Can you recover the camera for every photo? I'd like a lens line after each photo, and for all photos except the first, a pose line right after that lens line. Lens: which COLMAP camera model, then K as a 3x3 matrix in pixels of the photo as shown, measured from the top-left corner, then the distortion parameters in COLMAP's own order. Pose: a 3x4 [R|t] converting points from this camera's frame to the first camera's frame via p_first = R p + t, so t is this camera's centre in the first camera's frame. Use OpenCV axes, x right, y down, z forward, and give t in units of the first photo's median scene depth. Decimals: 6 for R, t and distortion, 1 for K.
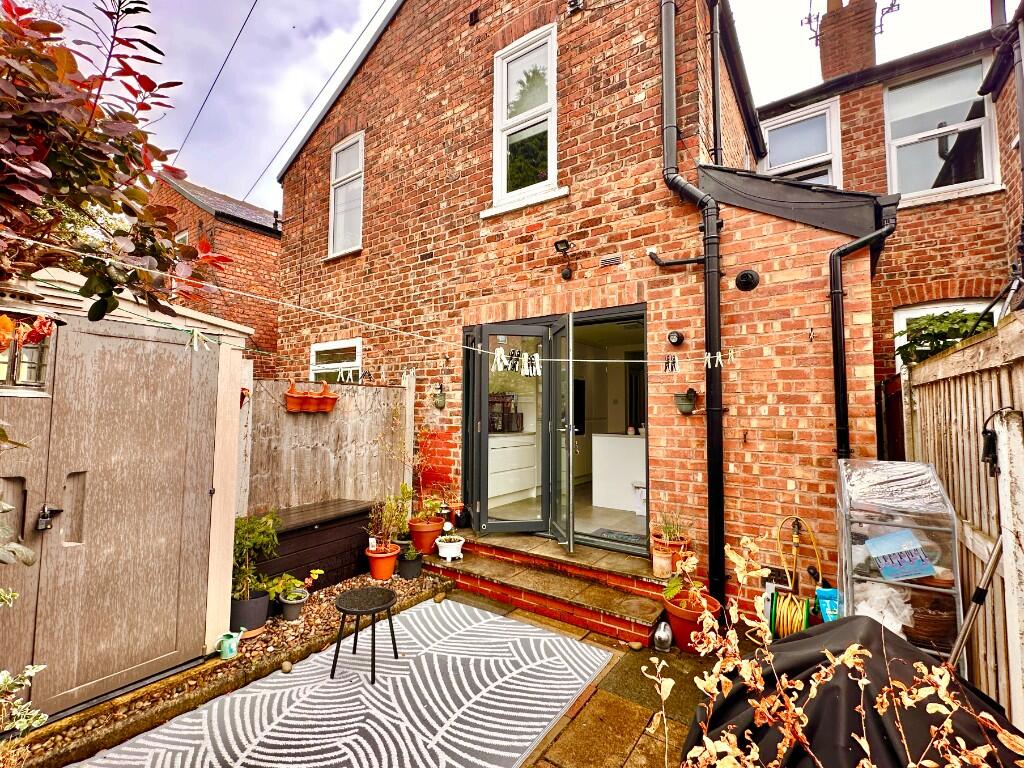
lens RADIAL K [[458.5, 0, 512.0], [0, 458.5, 384.0], [0, 0, 1]] dist [-0.001001, -0.000042]
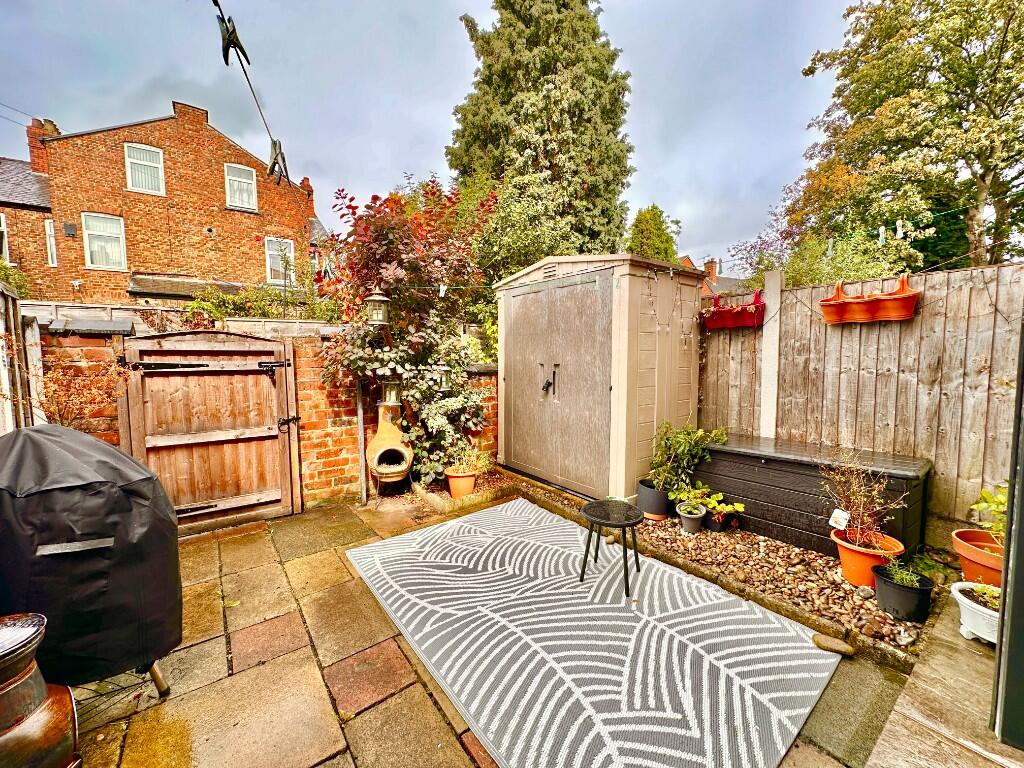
lens RADIAL K [[408.1, 0, 510.6], [0, 408.1, 384.0], [0, 0, 1]] dist [-0.002000, 0.000175]
pose [[-0.320489, 0.068423, -0.944778, 0.397371], [0.064160, 0.996665, 0.050416, 0.102161], [0.945077, -0.044459, -0.323811, 0.786330]]
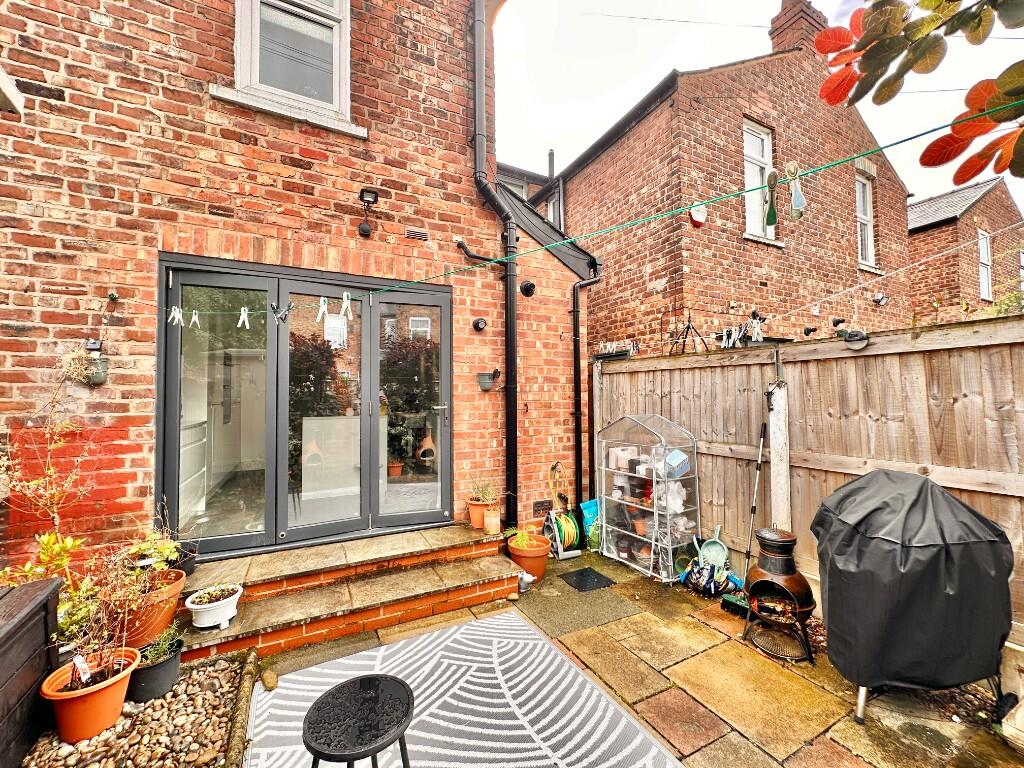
lens RADIAL K [[408.1, 0, 510.6], [0, 408.1, 384.0], [0, 0, 1]] dist [-0.002000, 0.000175]
pose [[0.467453, 0.016556, 0.883863, -0.491671], [-0.040648, 0.999170, 0.002782, 0.041166], [-0.883083, -0.037228, 0.467738, 0.445764]]
